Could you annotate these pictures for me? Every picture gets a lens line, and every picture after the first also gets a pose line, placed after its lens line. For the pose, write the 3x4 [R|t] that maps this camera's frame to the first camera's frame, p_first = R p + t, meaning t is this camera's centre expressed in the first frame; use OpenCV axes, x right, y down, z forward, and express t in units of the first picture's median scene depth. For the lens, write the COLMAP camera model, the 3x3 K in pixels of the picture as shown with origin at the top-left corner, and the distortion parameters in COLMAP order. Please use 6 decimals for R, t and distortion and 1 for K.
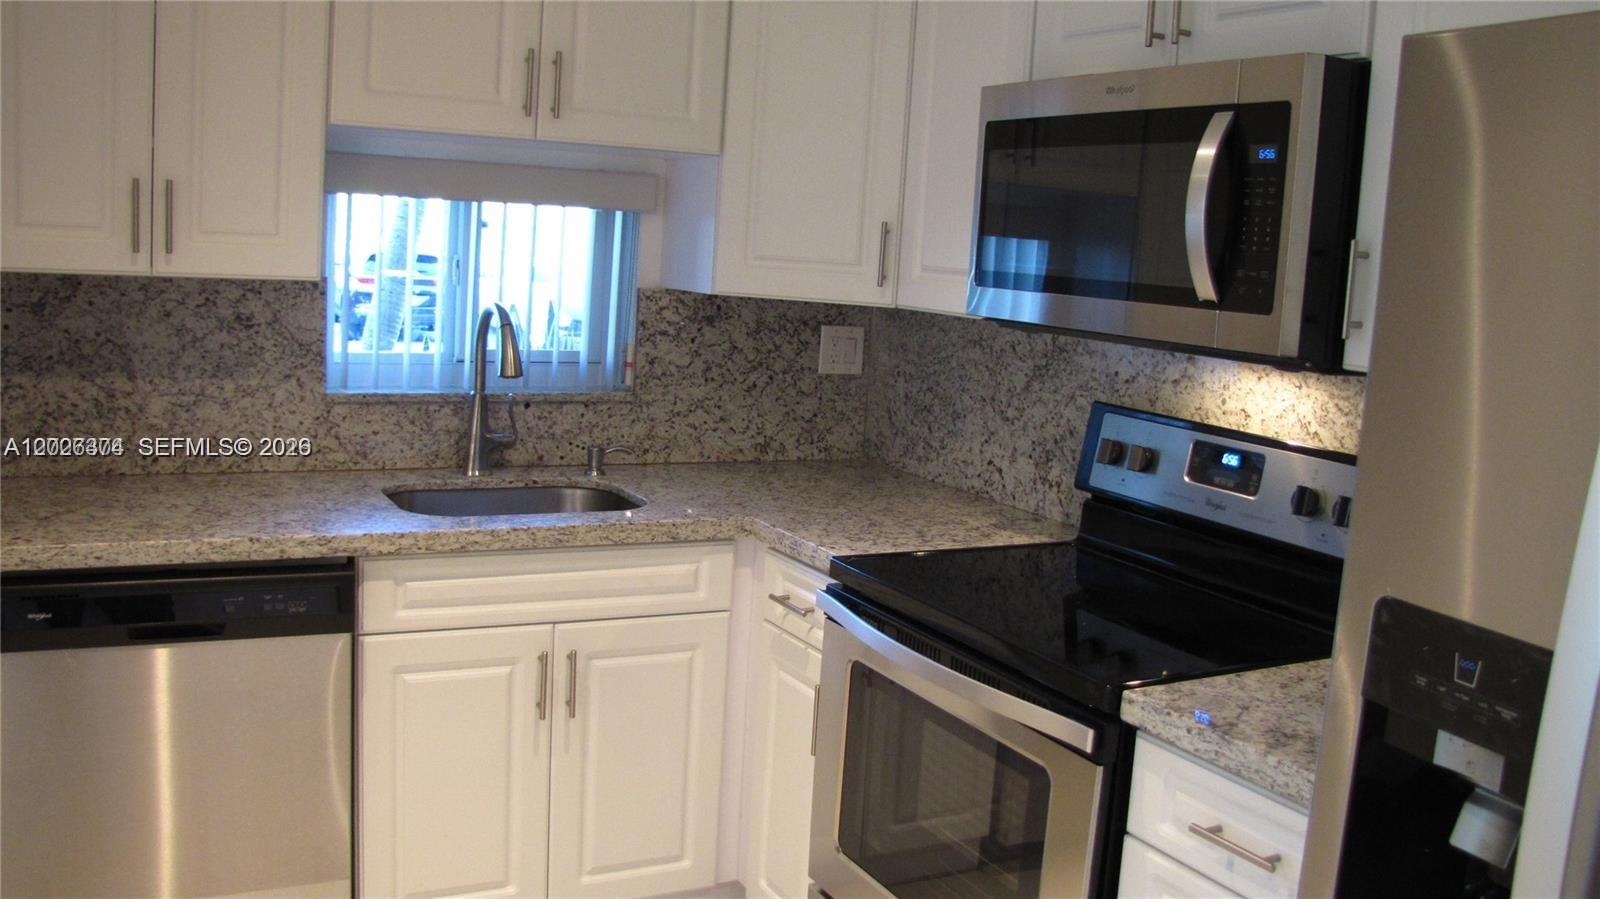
lens RADIAL K [[1391.2, 0, 796.9], [0, 1391.2, 441.1], [0, 0, 1]] dist [-0.172131, 0.152255]
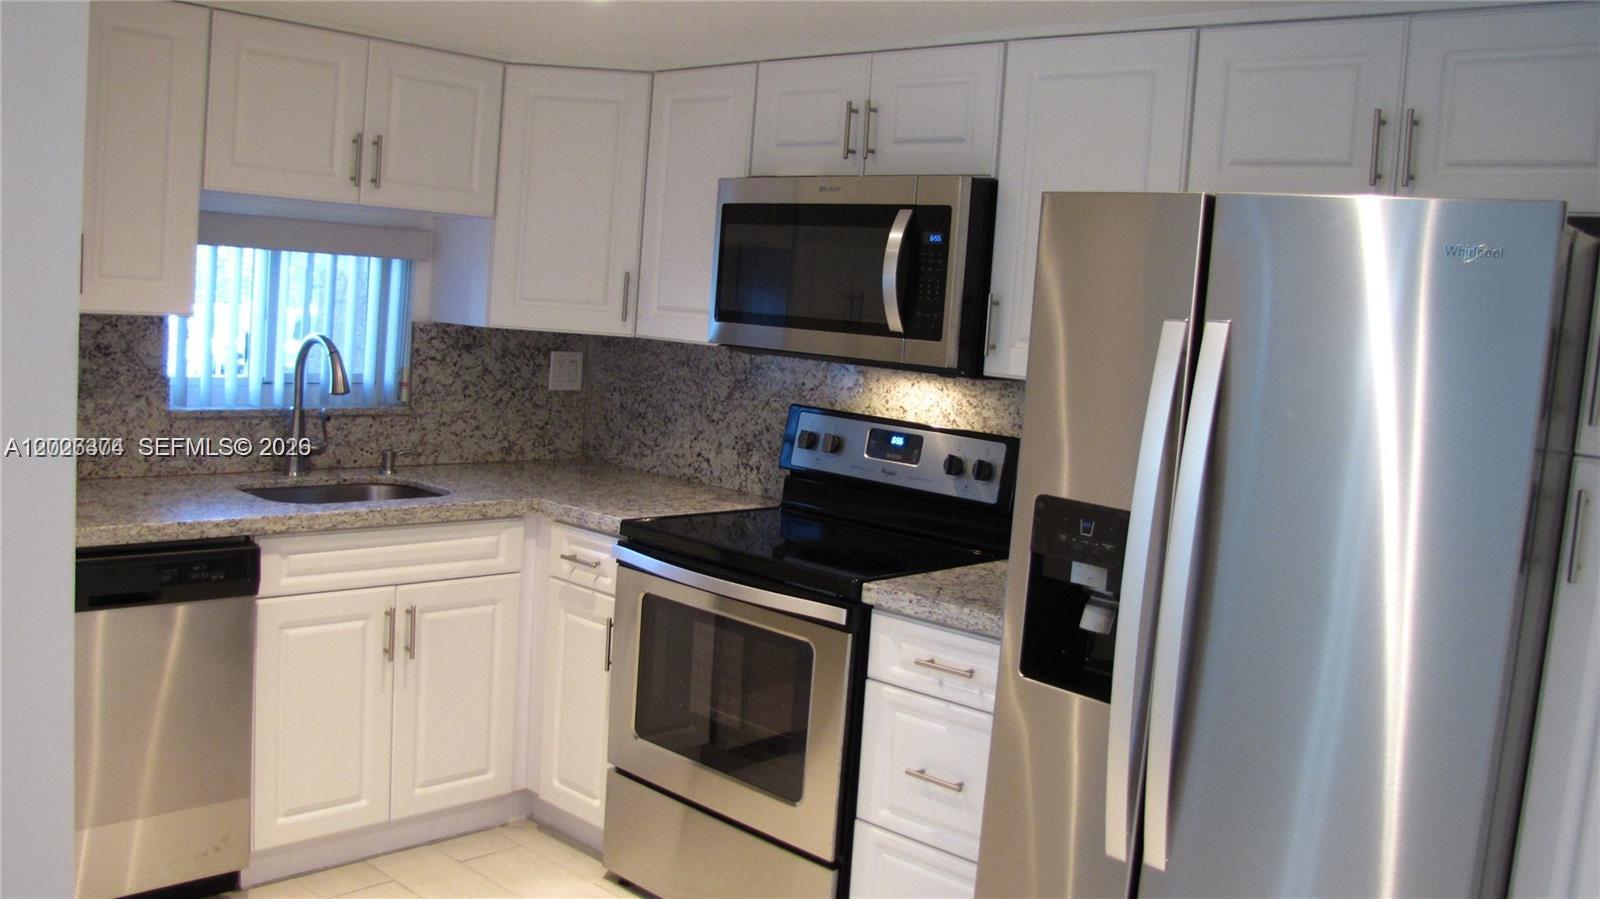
lens RADIAL K [[1397.4, 0, 800.0], [0, 1397.4, 449.5], [0, 0, 1]] dist [-0.187104, 0.177665]
pose [[0.946377, -0.026427, 0.321981, -0.219690], [0.030471, 0.999507, -0.007526, 0.026456], [-0.321624, 0.016933, 0.946716, -0.312142]]
